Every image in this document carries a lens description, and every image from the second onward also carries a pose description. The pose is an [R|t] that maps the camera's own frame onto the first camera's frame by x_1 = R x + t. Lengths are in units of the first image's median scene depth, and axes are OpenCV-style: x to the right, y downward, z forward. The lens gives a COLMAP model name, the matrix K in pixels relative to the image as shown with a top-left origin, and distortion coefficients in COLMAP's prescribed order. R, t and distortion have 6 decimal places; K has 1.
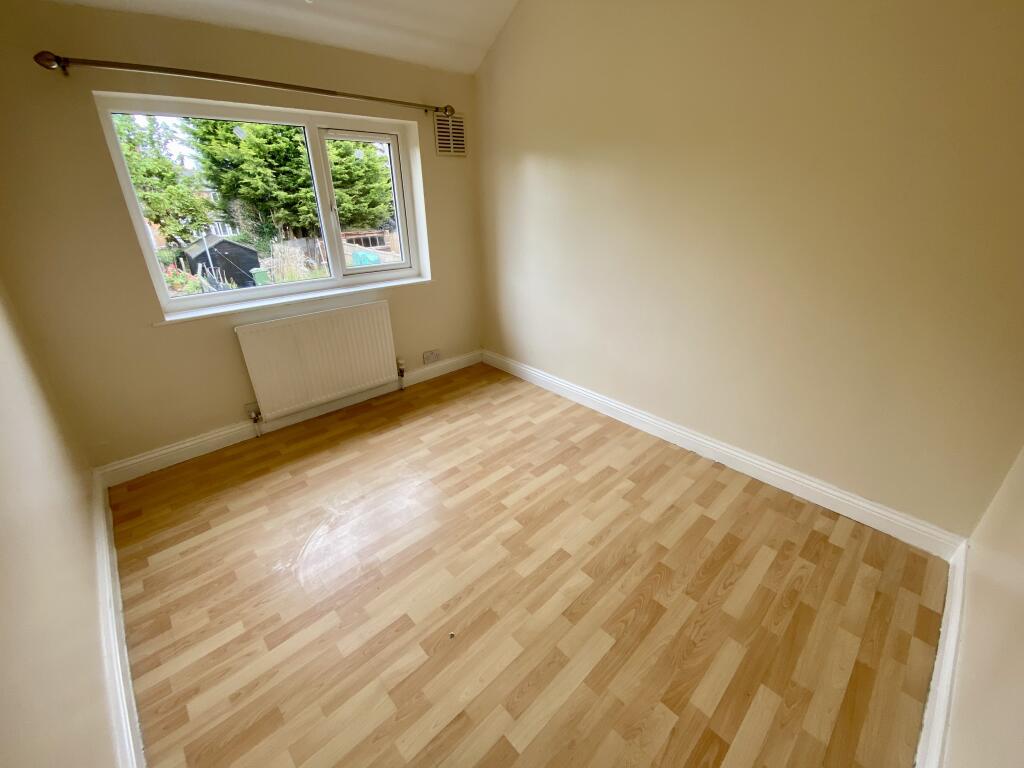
lens RADIAL K [[420.6, 0, 512.0], [0, 420.6, 384.0], [0, 0, 1]] dist [0.014594, -0.000132]
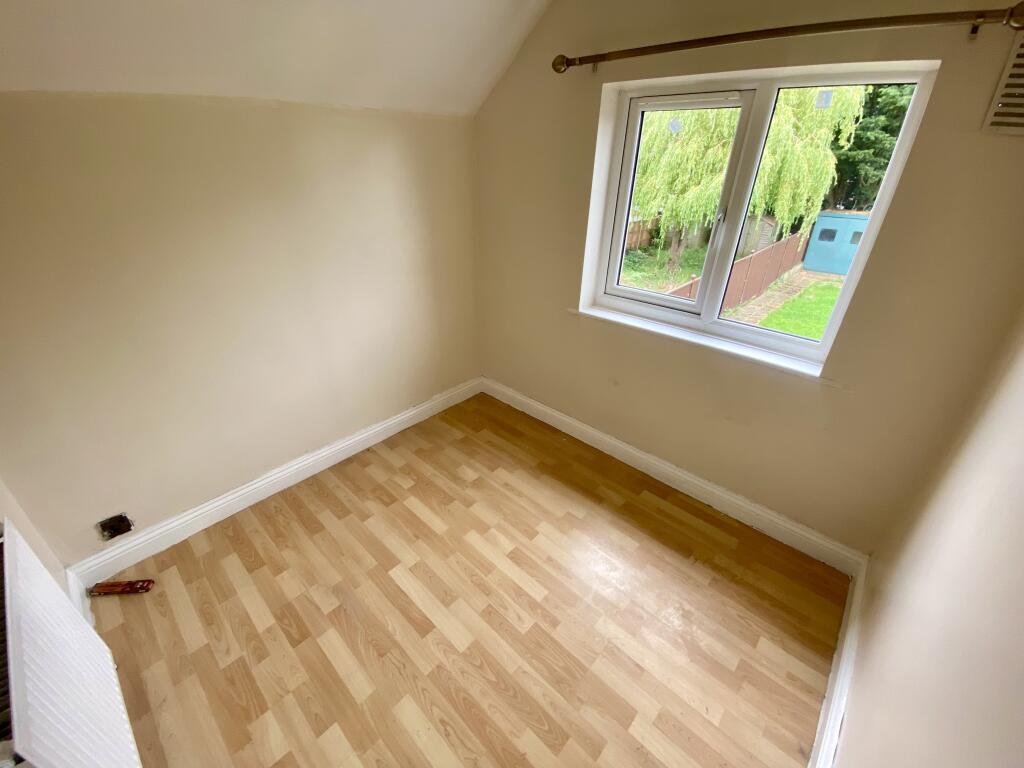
lens RADIAL K [[420.6, 0, 512.0], [0, 420.6, 384.0], [0, 0, 1]] dist [0.014594, -0.000132]
pose [[0.063283, 0.497577, -0.865109, 0.908821], [-0.442120, 0.791120, 0.422680, -0.409640], [0.894721, 0.355733, 0.270053, 0.709107]]
